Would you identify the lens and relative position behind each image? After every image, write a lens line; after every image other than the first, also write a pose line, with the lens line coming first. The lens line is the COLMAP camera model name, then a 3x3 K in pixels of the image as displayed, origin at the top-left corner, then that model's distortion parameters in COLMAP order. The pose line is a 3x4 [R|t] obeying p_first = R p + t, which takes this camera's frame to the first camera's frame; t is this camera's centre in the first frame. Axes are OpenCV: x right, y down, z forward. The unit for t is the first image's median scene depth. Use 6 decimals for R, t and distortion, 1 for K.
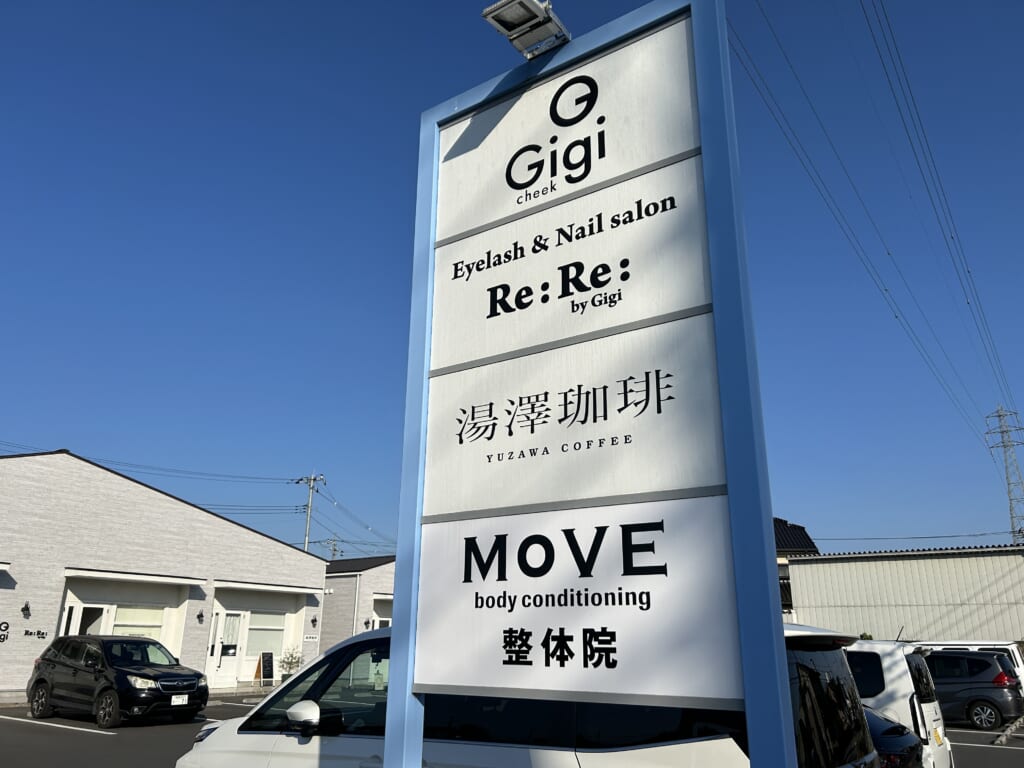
lens RADIAL K [[776.7, 0, 512.0], [0, 776.7, 384.0], [0, 0, 1]] dist [-0.000125, 0.000117]
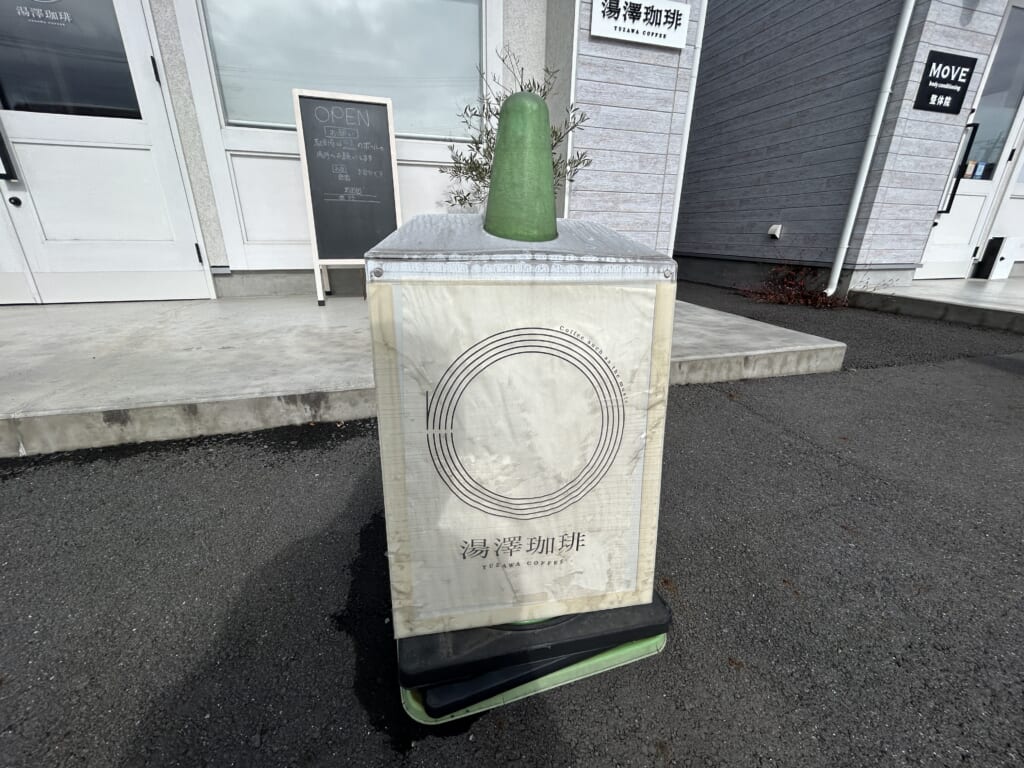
lens RADIAL K [[422.0, 0, 512.0], [0, 422.0, 384.0], [0, 0, 1]] dist [0.002933, 0.000866]
pose [[0.785783, 0.208714, -0.582223, -0.228082], [0.194685, 0.810029, 0.553129, 0.359661], [0.587064, -0.547989, 0.595873, 0.956703]]
